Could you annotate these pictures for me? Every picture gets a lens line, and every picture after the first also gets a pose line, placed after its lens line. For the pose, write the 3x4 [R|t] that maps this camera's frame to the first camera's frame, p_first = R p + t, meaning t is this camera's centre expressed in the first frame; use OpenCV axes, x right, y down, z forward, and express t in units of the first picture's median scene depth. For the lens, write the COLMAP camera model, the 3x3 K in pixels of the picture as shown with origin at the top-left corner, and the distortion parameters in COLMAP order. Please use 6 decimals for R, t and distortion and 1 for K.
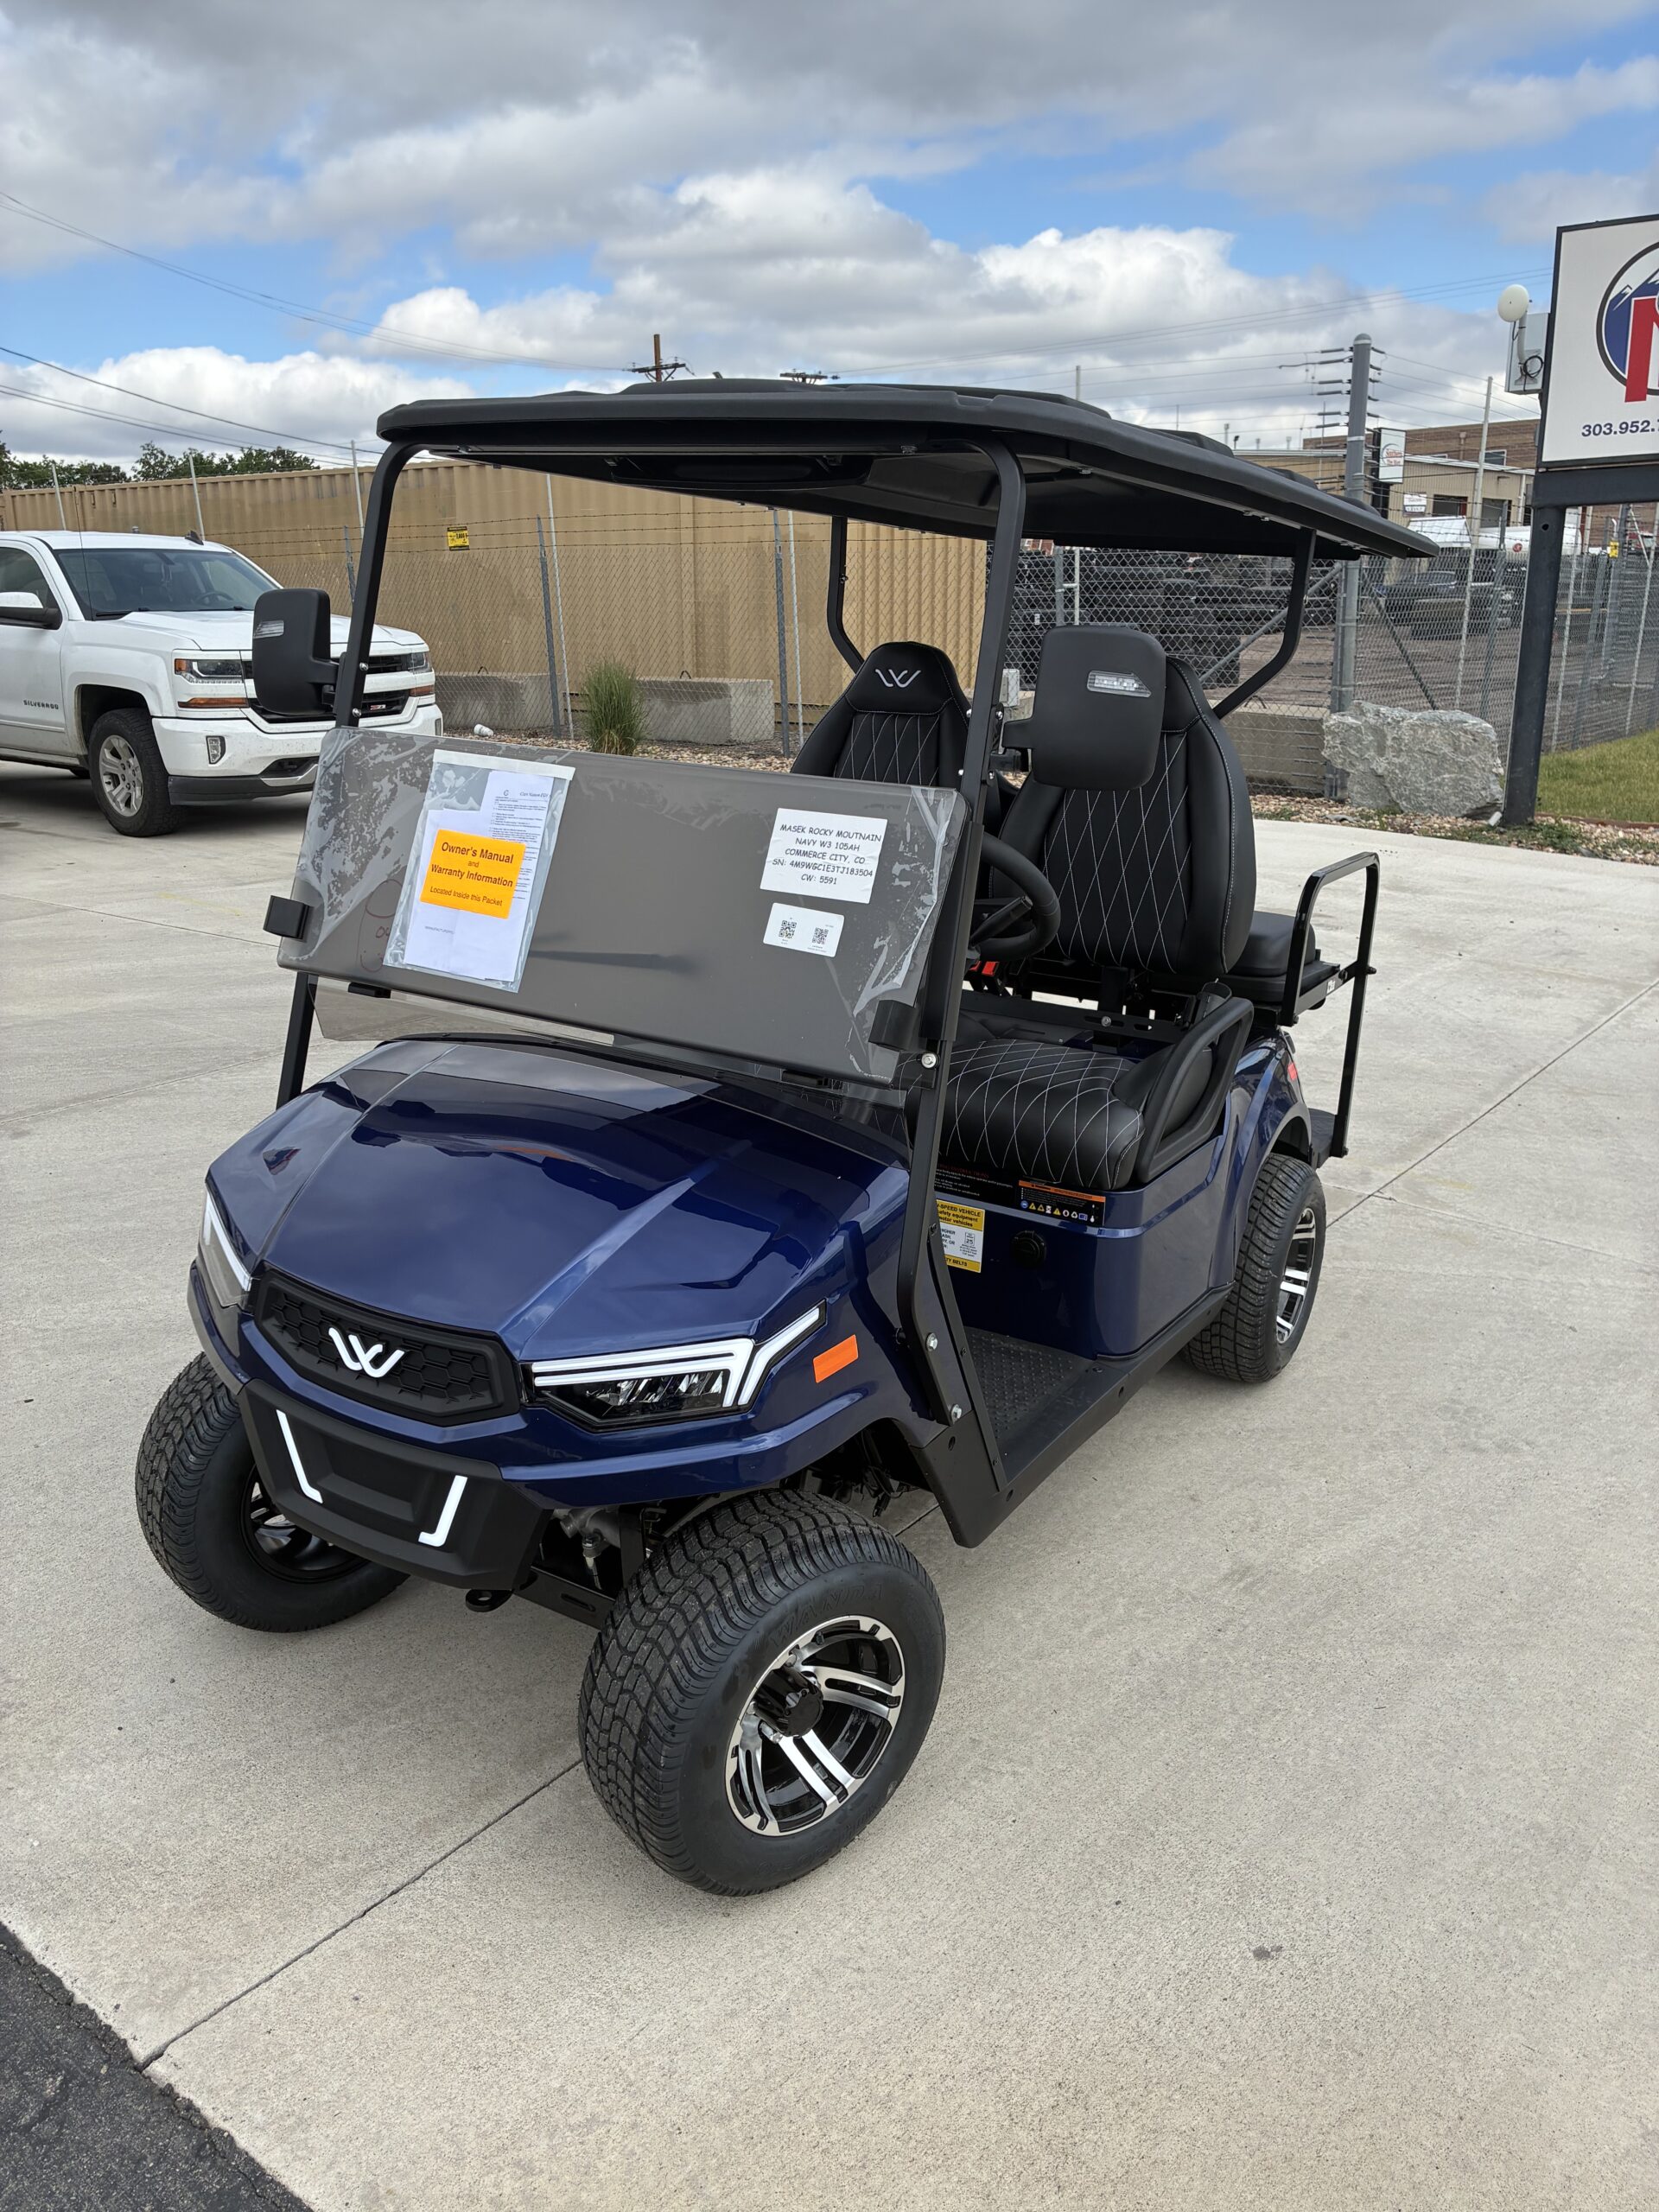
lens RADIAL K [[1681.0, 0, 822.2], [0, 1681.0, 1117.9], [0, 0, 1]] dist [0.049948, -0.056743]
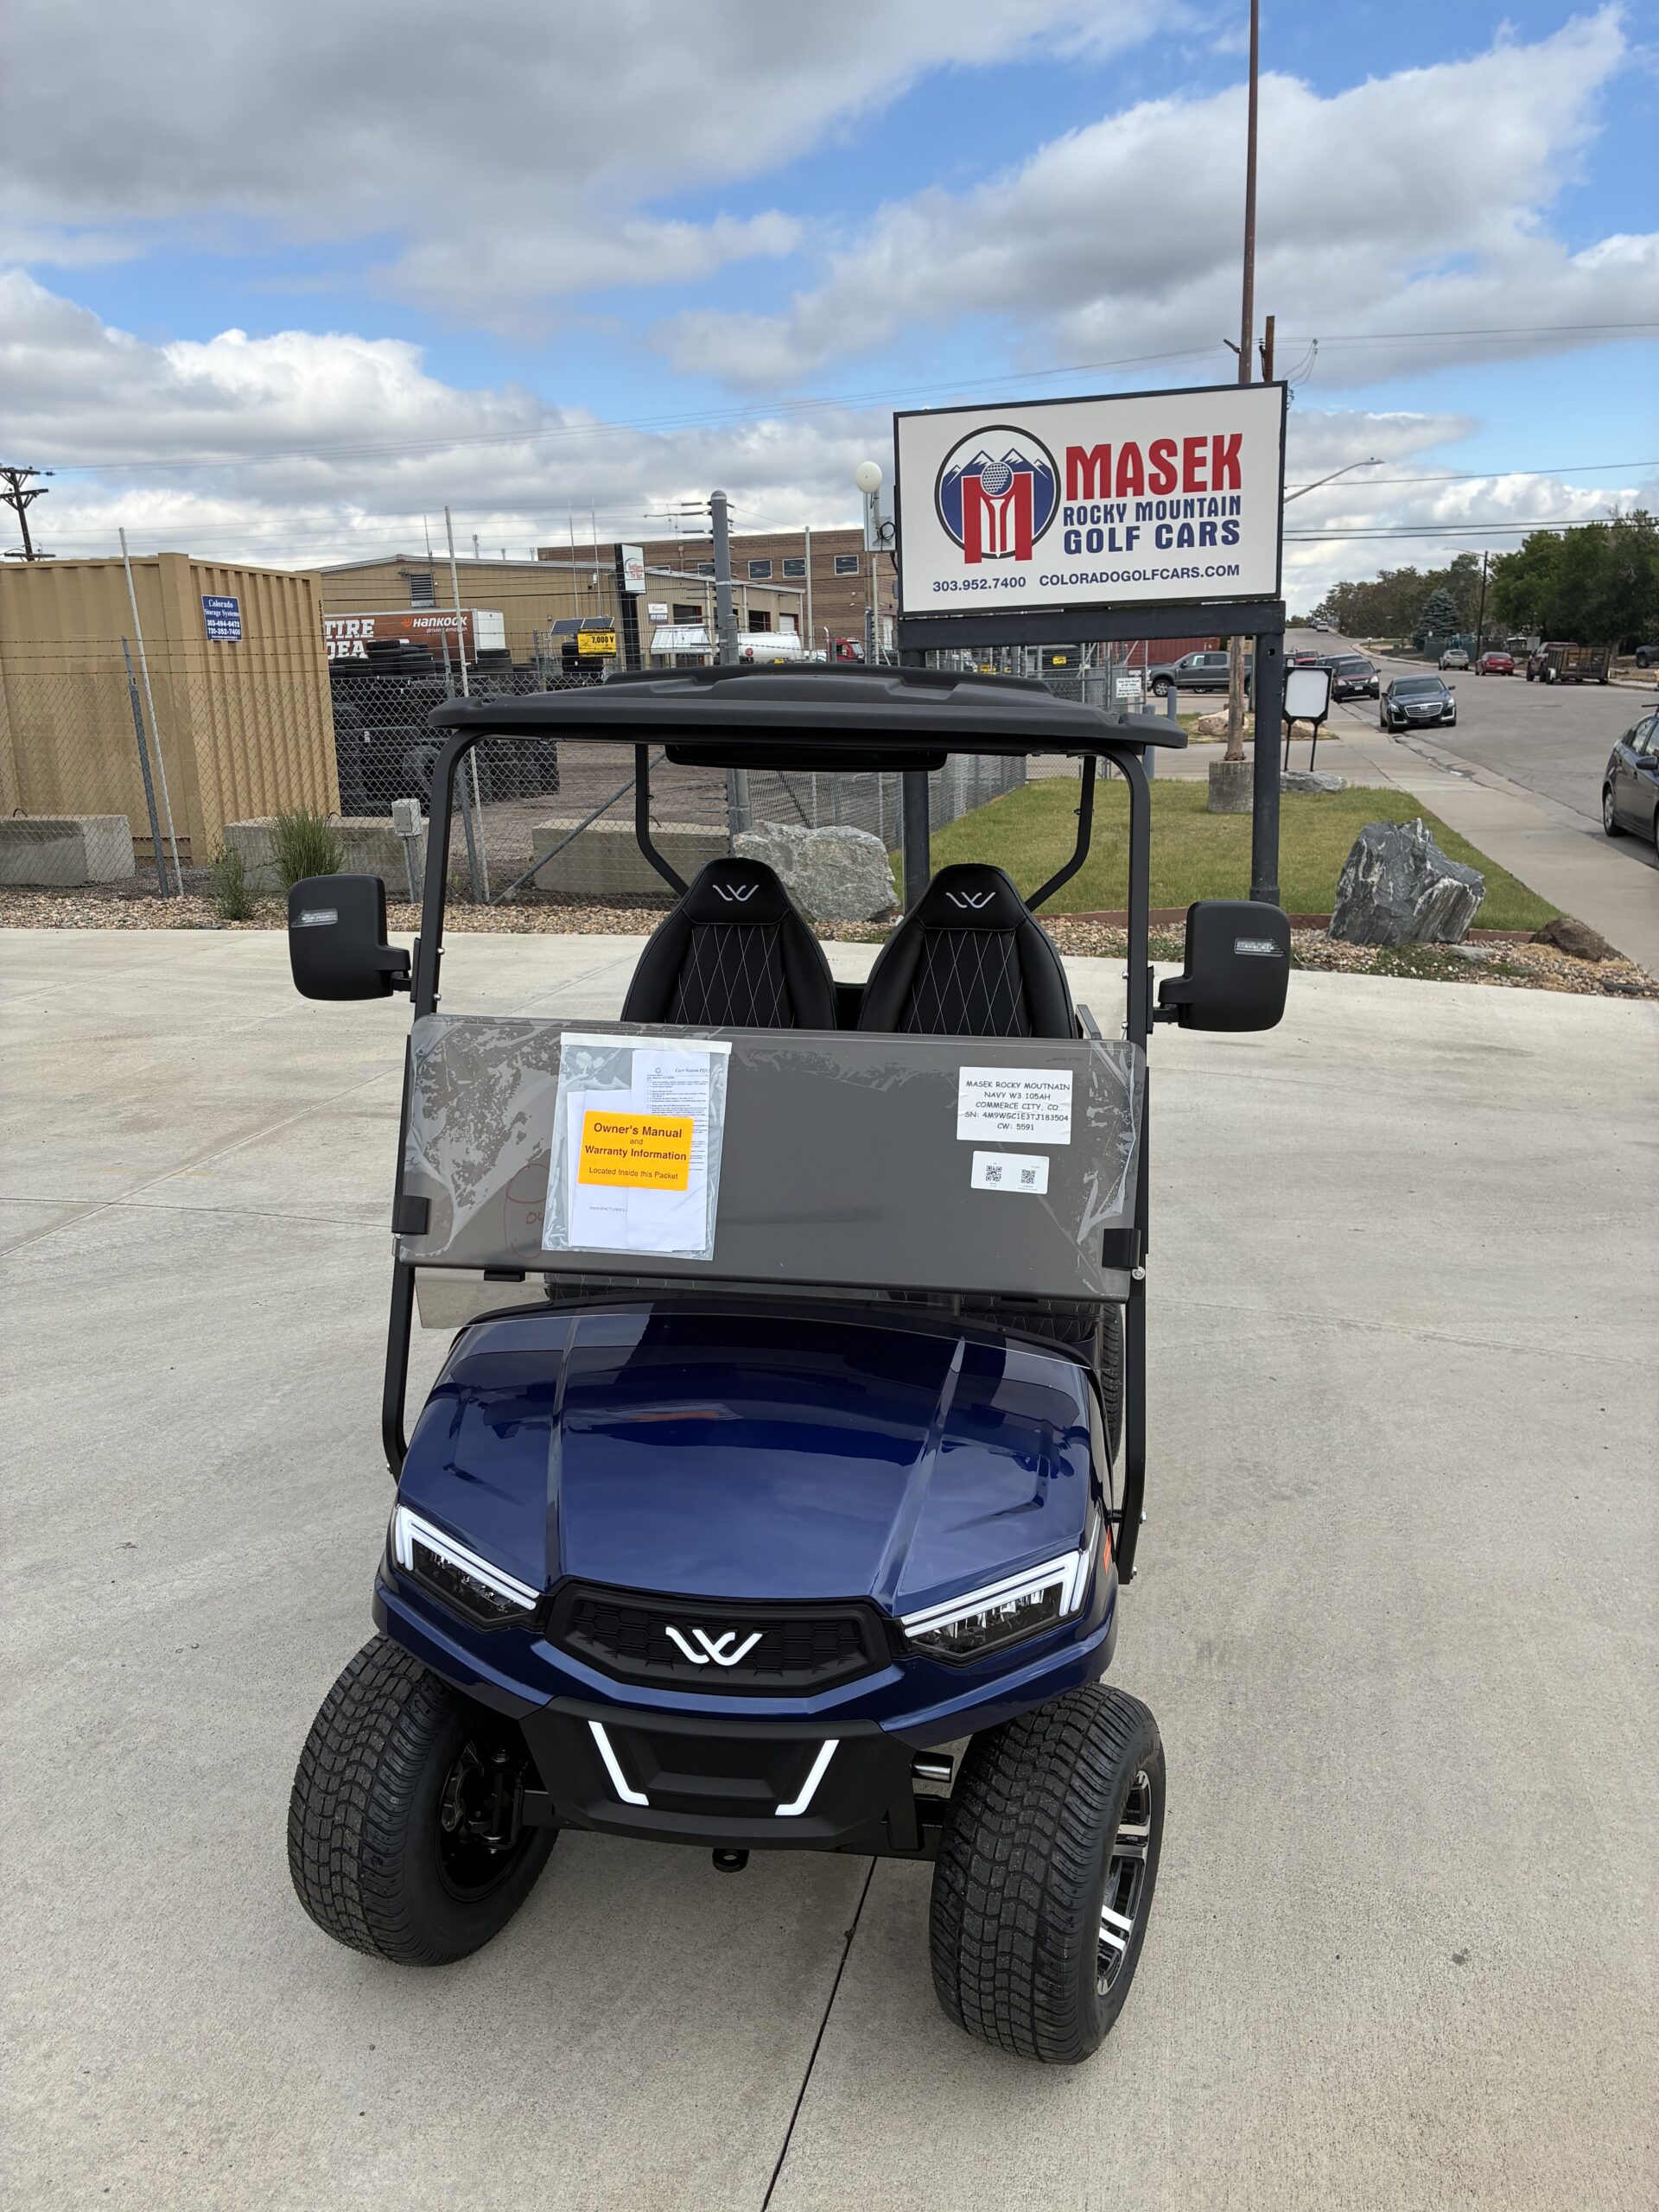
lens RADIAL K [[1681.0, 0, 827.3], [0, 1681.0, 1117.2], [0, 0, 1]] dist [0.049948, -0.056743]
pose [[0.908859, -0.117492, 0.400213, -0.408375], [0.138640, 0.990047, -0.024189, -0.099633], [-0.393388, 0.077470, 0.916103, 0.010881]]
